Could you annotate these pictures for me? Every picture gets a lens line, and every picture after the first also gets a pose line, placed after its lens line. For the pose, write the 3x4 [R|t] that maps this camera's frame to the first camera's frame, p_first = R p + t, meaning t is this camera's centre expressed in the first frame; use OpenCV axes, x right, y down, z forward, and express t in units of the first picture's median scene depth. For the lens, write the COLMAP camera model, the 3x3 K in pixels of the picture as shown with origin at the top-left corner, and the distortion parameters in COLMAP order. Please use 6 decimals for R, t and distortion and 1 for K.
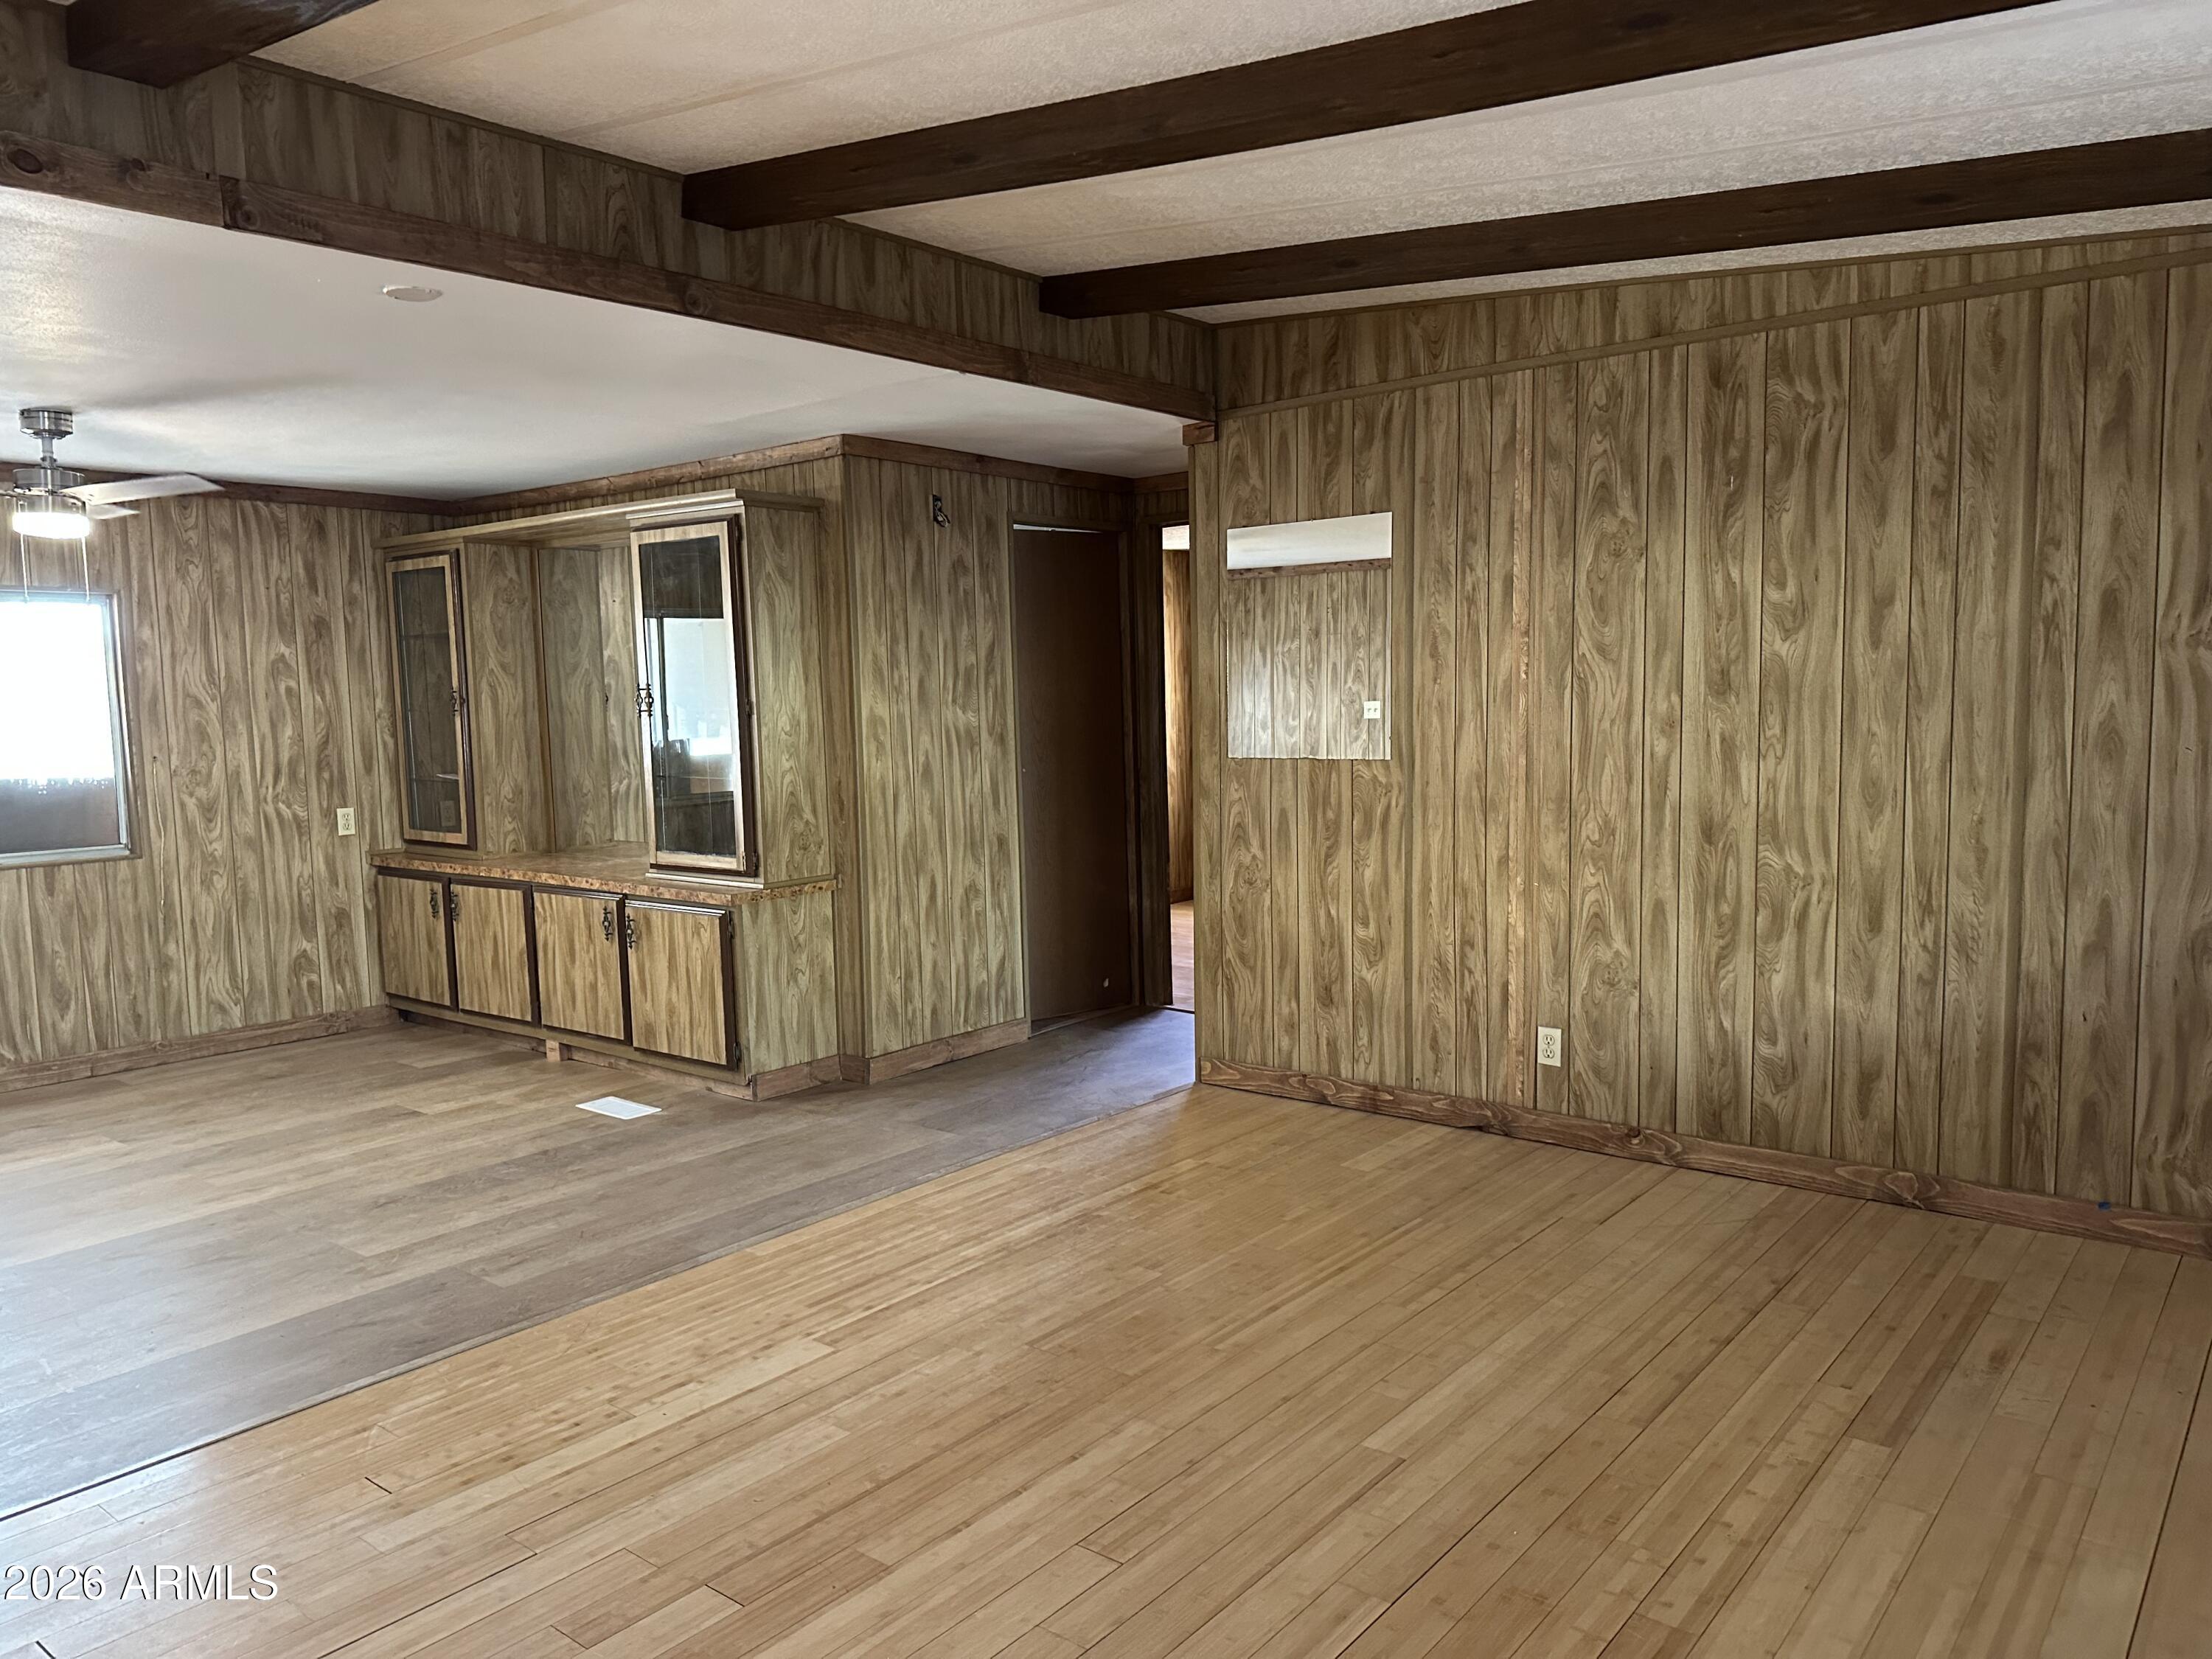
lens RADIAL K [[1559.2, 0, 1082.9], [0, 1559.2, 837.2], [0, 0, 1]] dist [0.074821, -0.099641]
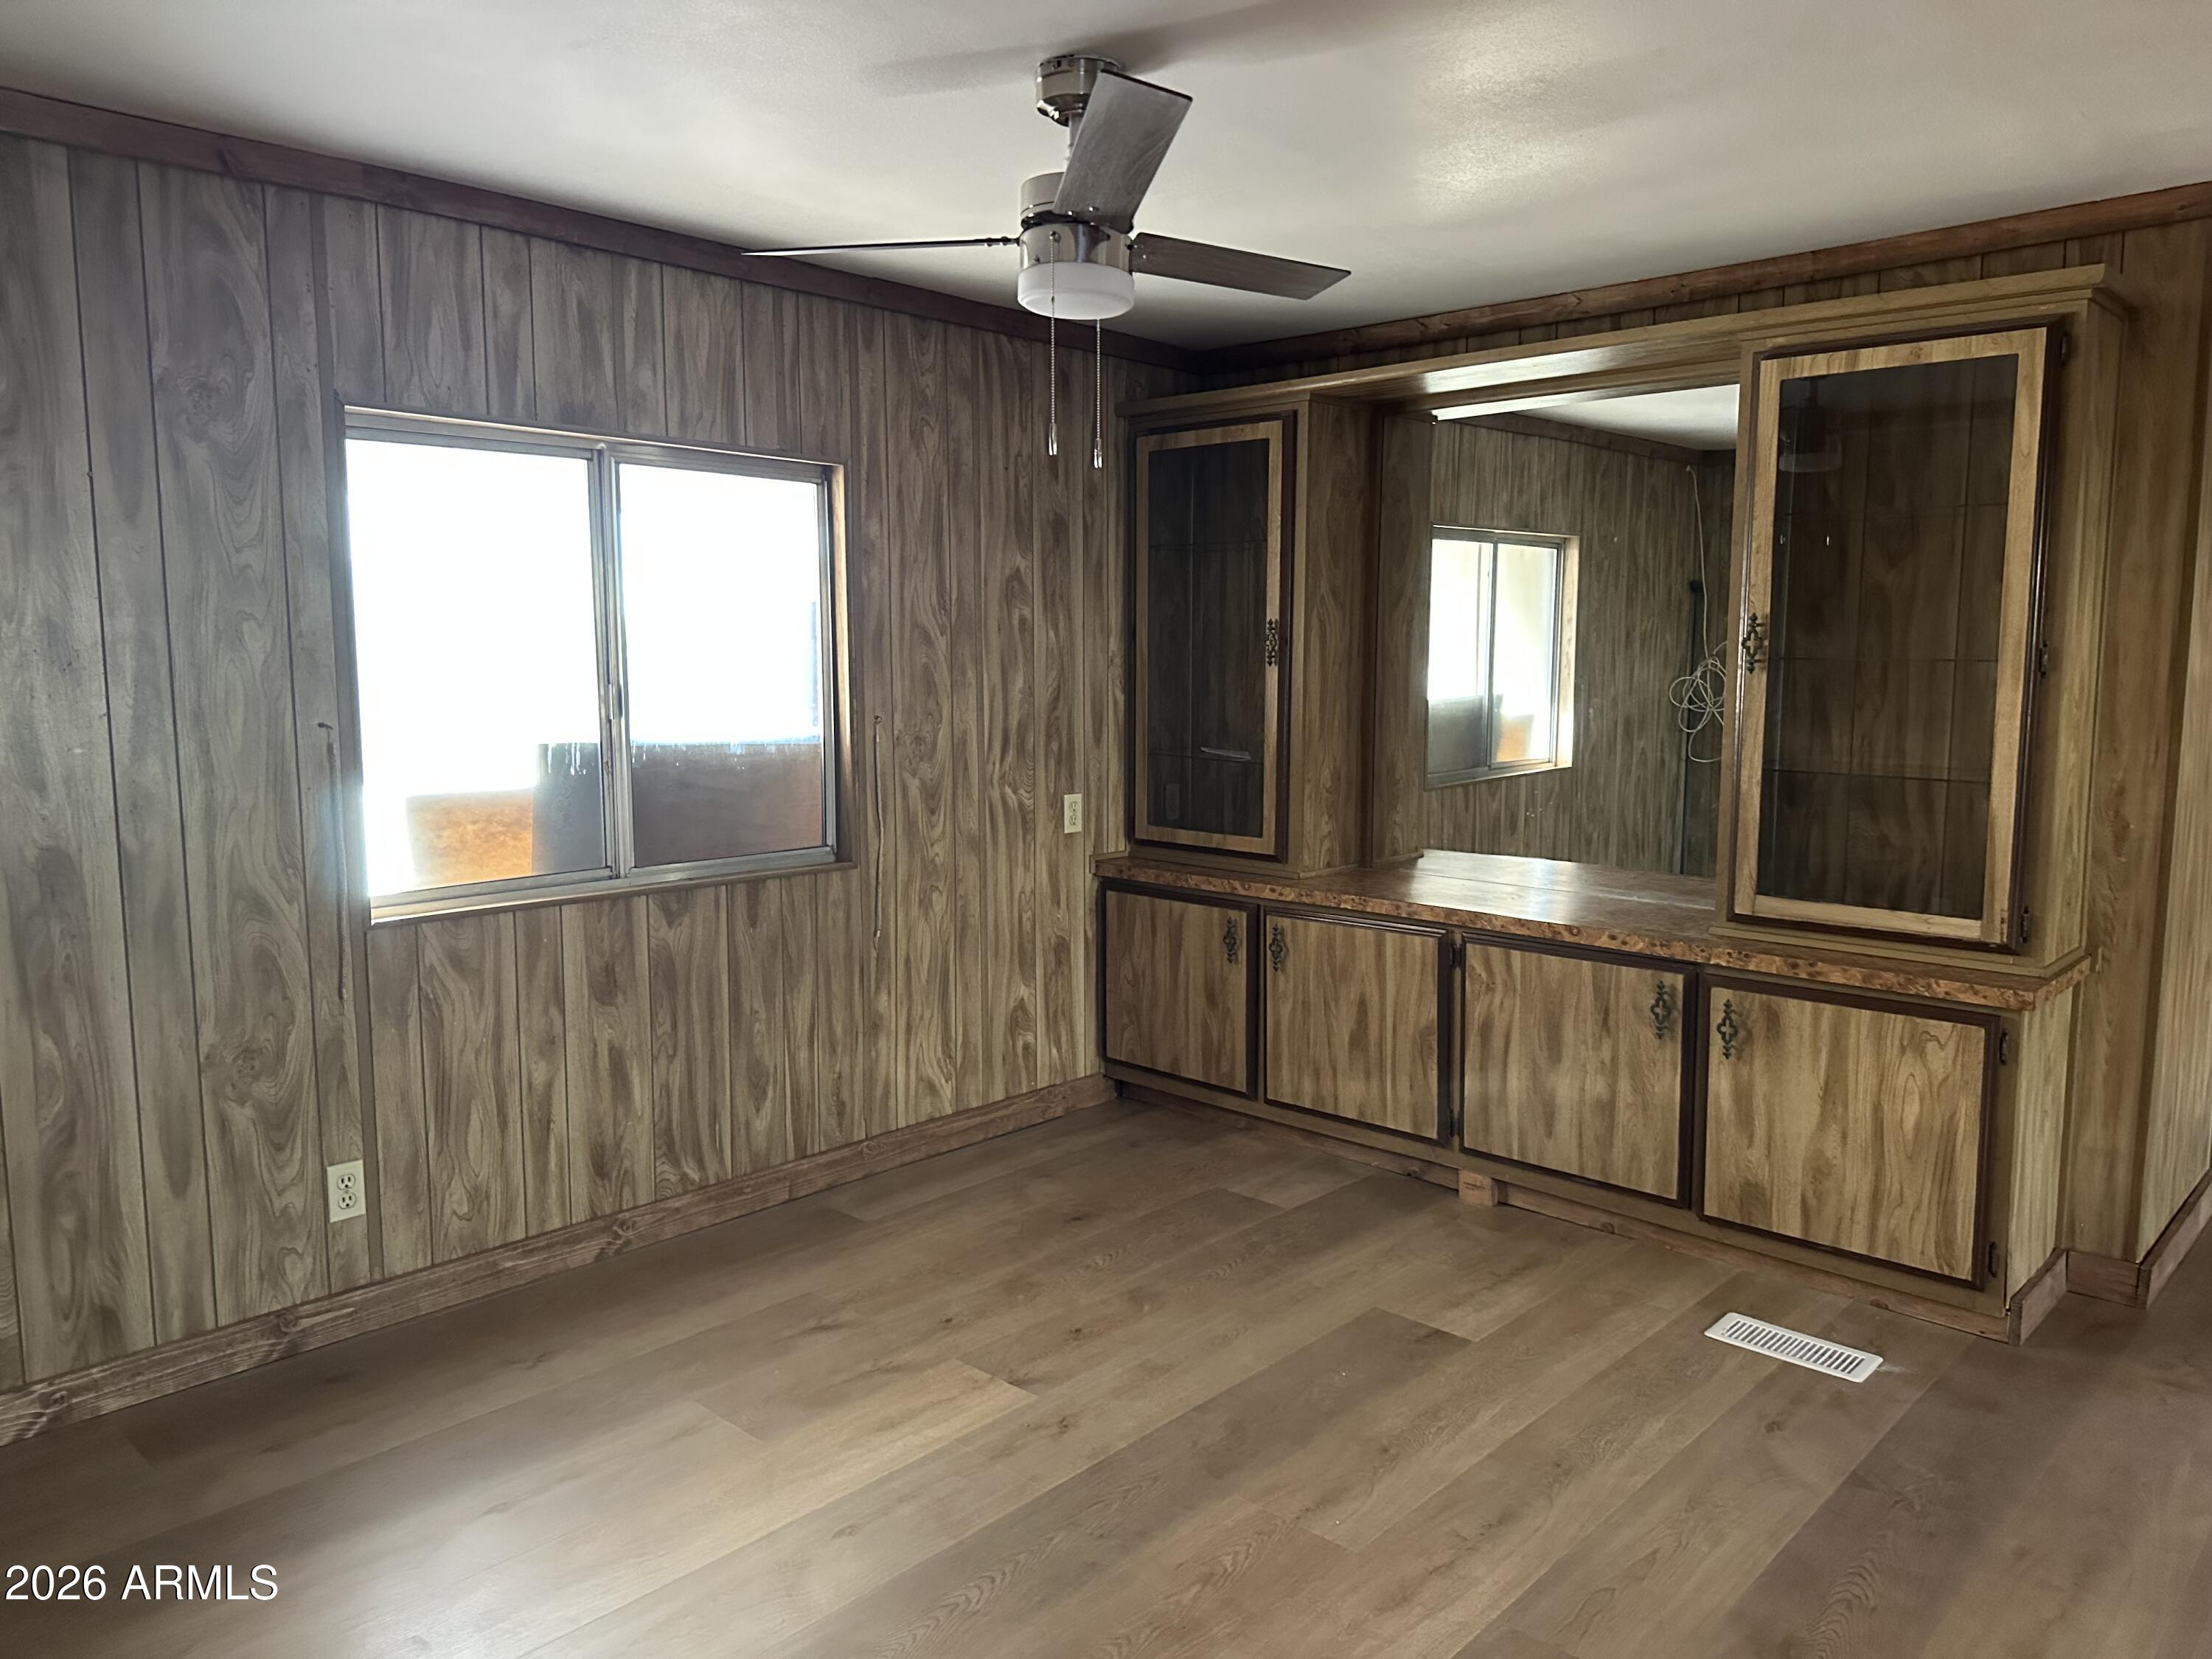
lens RADIAL K [[1559.2, 0, 1113.5], [0, 1559.2, 815.3], [0, 0, 1]] dist [0.074821, -0.099641]
pose [[0.997469, 0.029310, -0.064777, -0.575484], [-0.028216, 0.999445, 0.017732, -0.030540], [0.065261, -0.015860, 0.997742, 0.453990]]
